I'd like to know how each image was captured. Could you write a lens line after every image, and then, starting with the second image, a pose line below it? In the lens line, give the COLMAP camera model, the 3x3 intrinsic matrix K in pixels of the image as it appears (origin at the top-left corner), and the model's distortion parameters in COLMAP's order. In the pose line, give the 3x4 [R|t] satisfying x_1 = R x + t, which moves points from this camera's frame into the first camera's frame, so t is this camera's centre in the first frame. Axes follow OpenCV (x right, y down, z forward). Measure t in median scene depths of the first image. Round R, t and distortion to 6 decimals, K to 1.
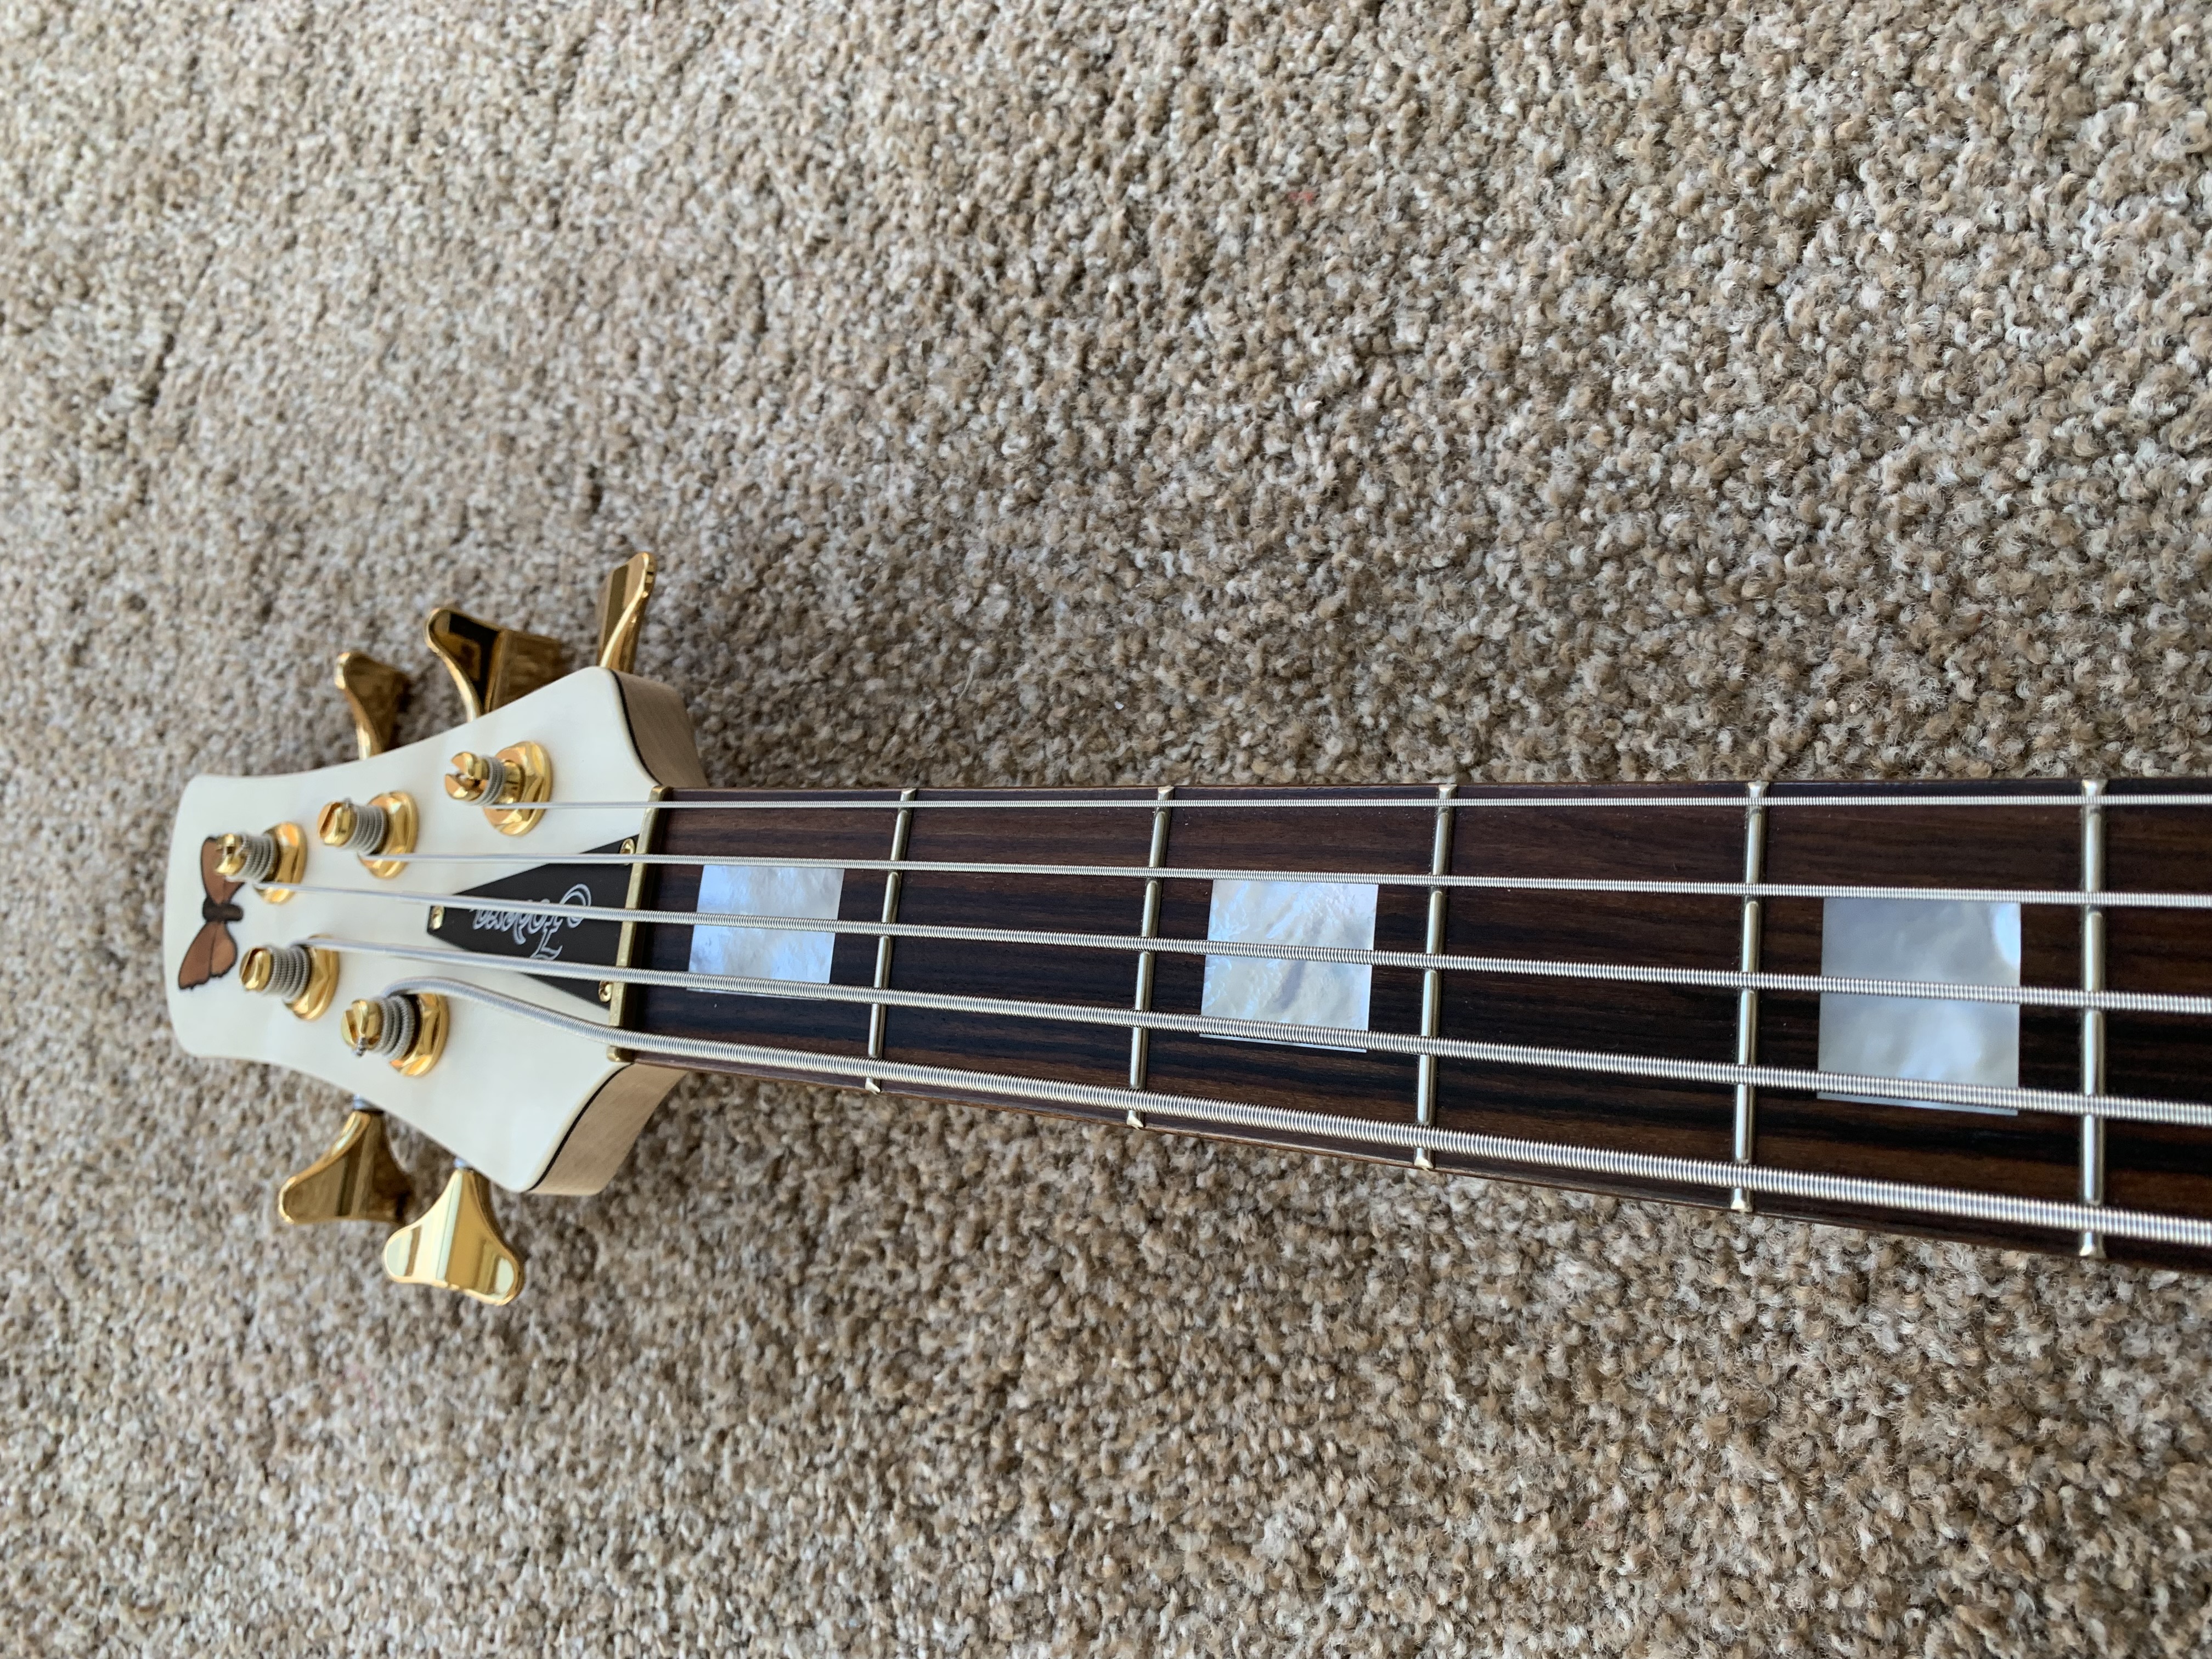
lens RADIAL K [[1738.6, 0, 1101.5], [0, 1738.6, 829.7], [0, 0, 1]] dist [-0.010339, 0.001188]
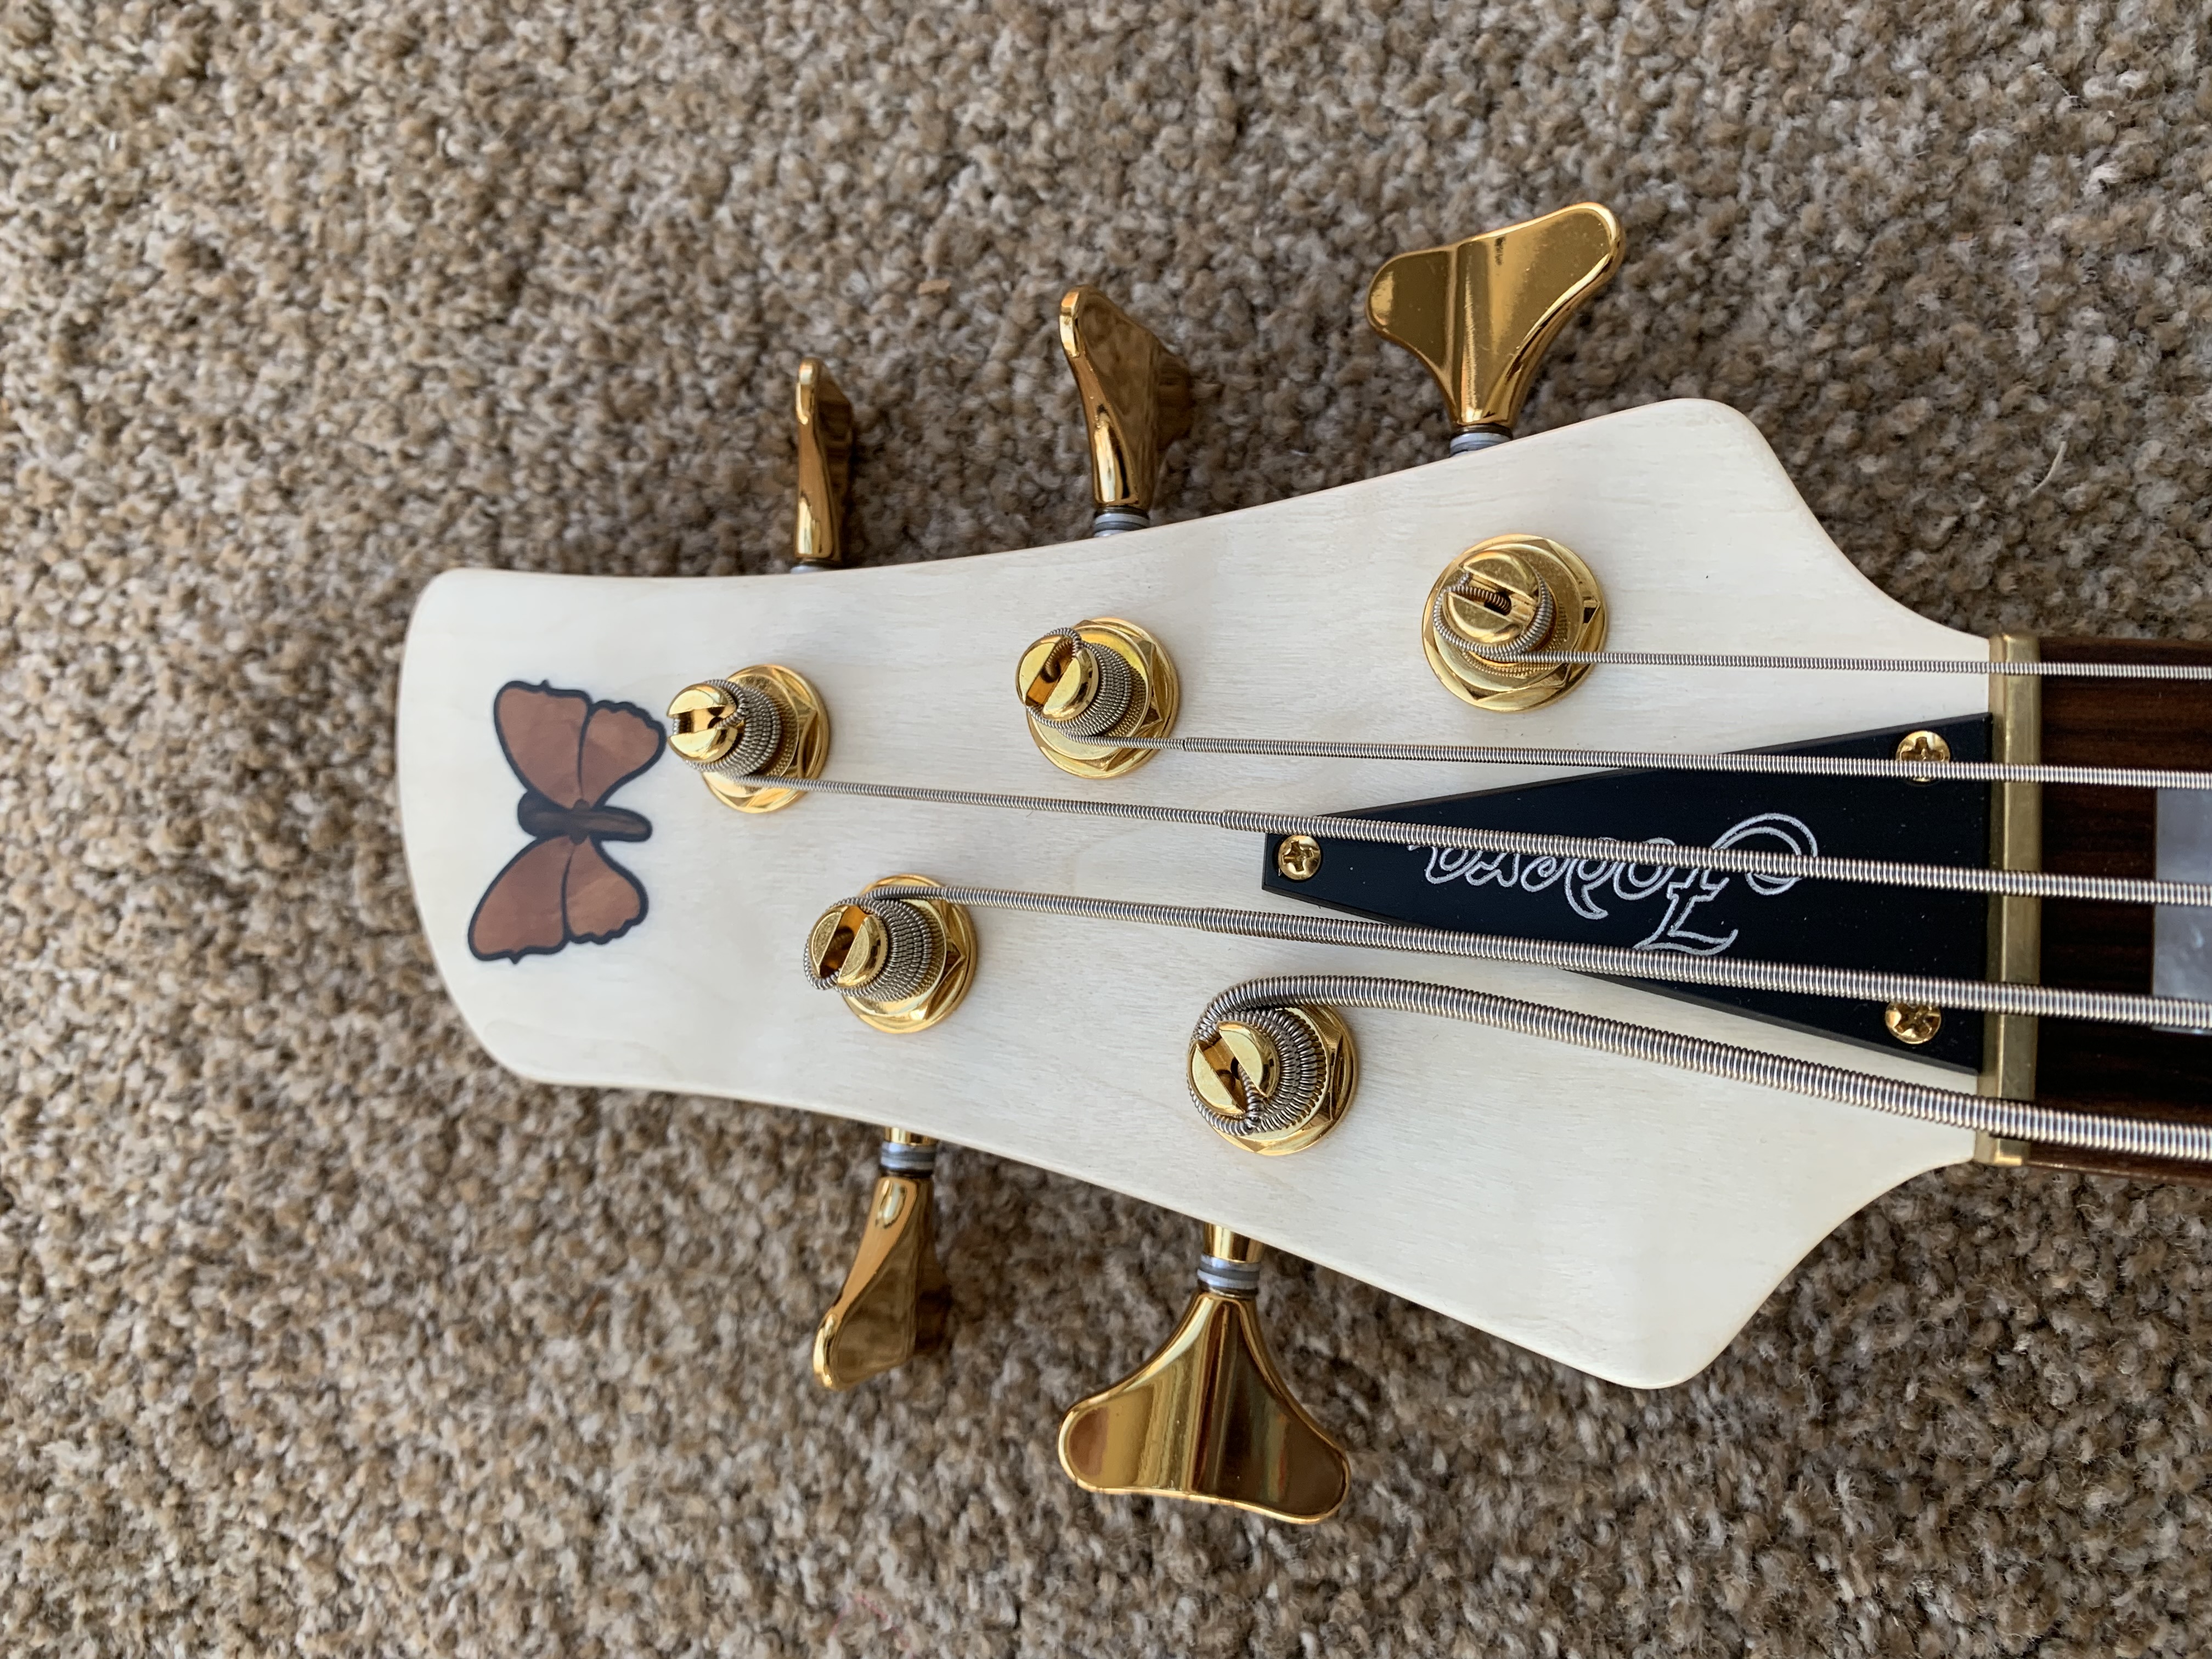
lens RADIAL K [[1738.6, 0, 1106.4], [0, 1738.6, 812.0], [0, 0, 1]] dist [-0.010339, 0.001188]
pose [[0.965171, 0.002766, 0.261605, -0.475919], [-0.025378, 0.996218, 0.083097, -0.005442], [-0.260386, -0.086841, 0.961591, 0.412099]]
